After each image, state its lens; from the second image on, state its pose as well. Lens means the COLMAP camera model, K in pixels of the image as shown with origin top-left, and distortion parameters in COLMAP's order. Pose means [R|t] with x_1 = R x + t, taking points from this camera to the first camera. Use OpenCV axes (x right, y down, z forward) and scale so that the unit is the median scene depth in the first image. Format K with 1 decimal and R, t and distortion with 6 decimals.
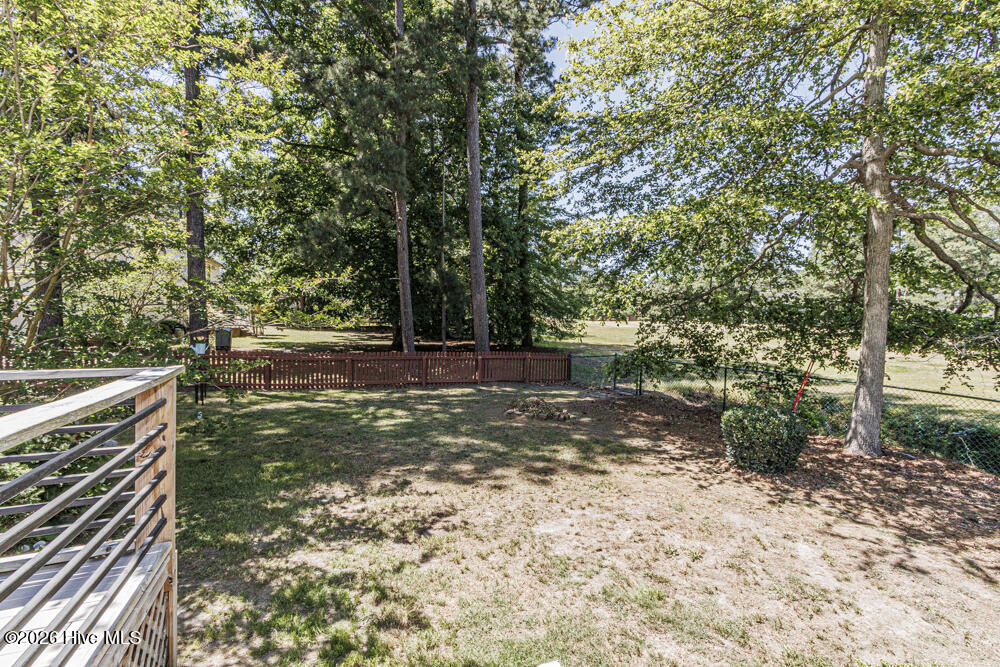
lens RADIAL K [[461.1, 0, 496.3], [0, 461.1, 332.5], [0, 0, 1]] dist [0.002728, -0.000081]
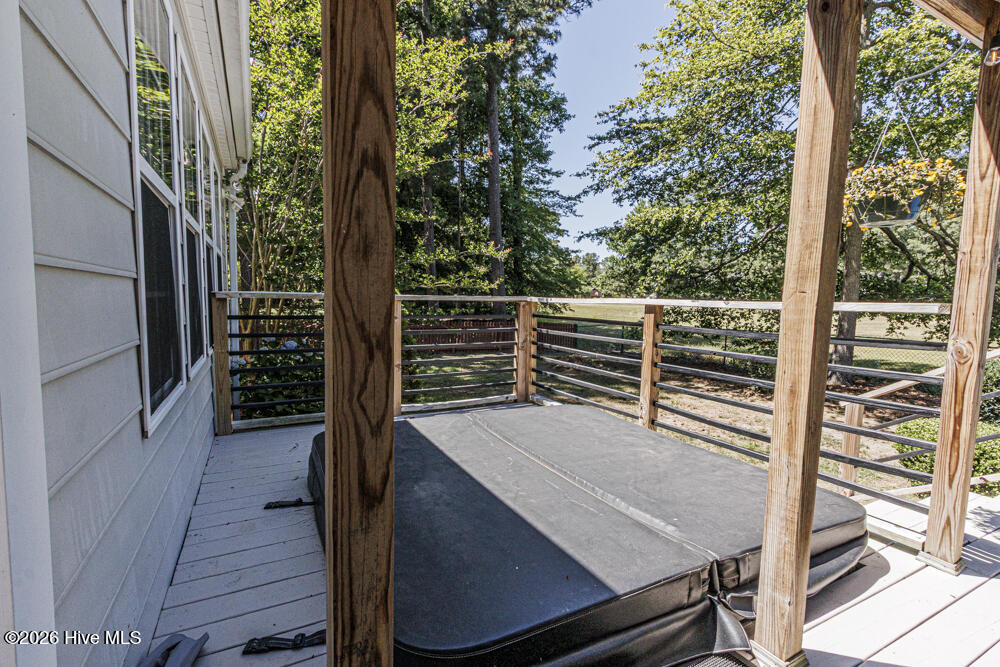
lens RADIAL K [[461.1, 0, 503.7], [0, 461.1, 337.9], [0, 0, 1]] dist [0.002728, -0.000081]
pose [[0.994046, -0.009078, 0.108583, -0.236559], [0.003296, 0.998573, 0.053309, 0.032490], [-0.108912, -0.052633, 0.992657, -0.167696]]
